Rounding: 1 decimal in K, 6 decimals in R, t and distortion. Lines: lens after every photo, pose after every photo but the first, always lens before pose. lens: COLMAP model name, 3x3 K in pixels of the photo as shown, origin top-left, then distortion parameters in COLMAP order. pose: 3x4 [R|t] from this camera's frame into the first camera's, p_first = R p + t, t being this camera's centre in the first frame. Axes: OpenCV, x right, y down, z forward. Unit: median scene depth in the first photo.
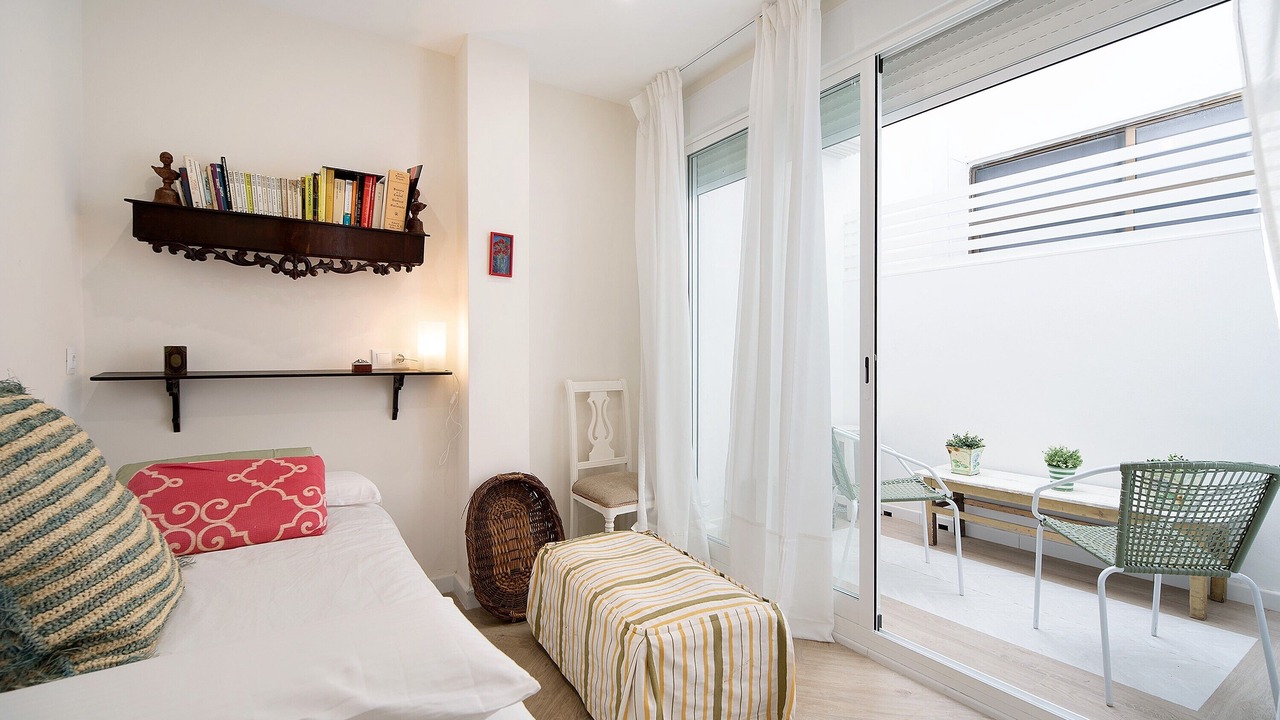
lens RADIAL K [[584.1, 0, 641.5], [0, 584.1, 363.2], [0, 0, 1]] dist [-0.005650, -0.000912]
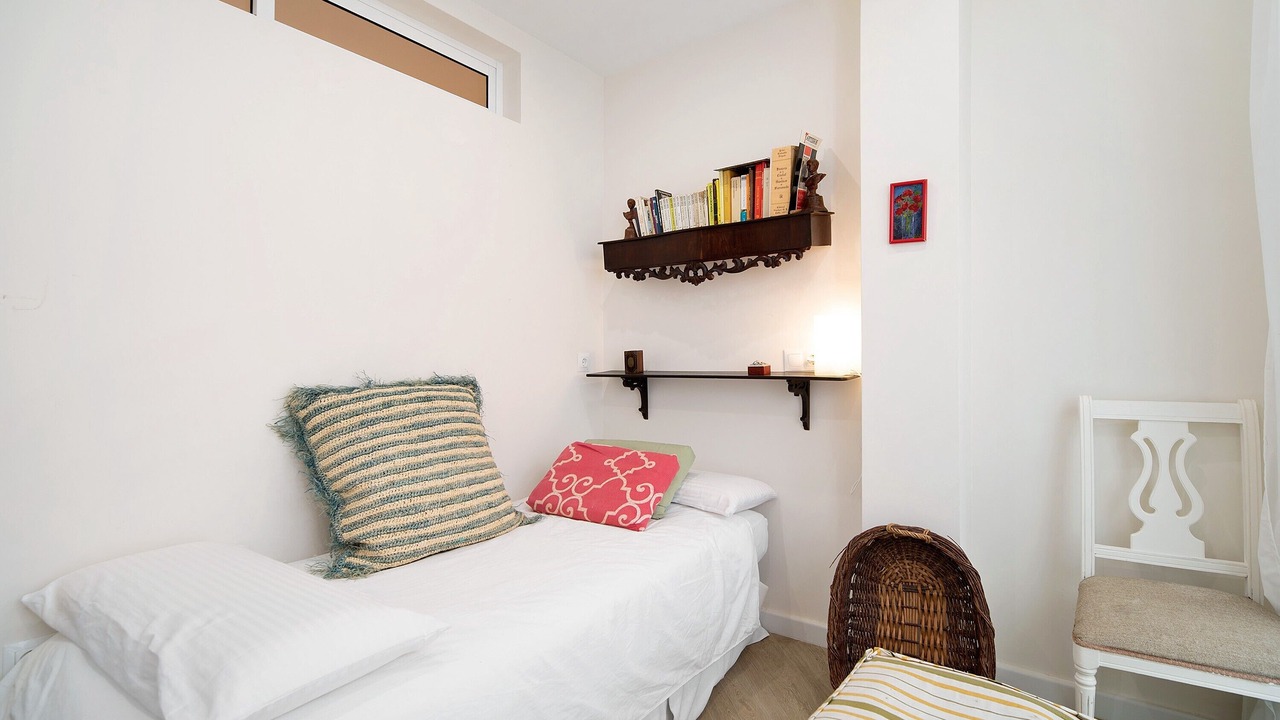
lens RADIAL K [[584.1, 0, 639.9], [0, 584.1, 354.2], [0, 0, 1]] dist [-0.005650, -0.000912]
pose [[0.340378, -0.006768, -0.940265, 0.352266], [0.000069, 0.999974, -0.007172, -0.011329], [0.940289, 0.002376, 0.340369, 0.524932]]
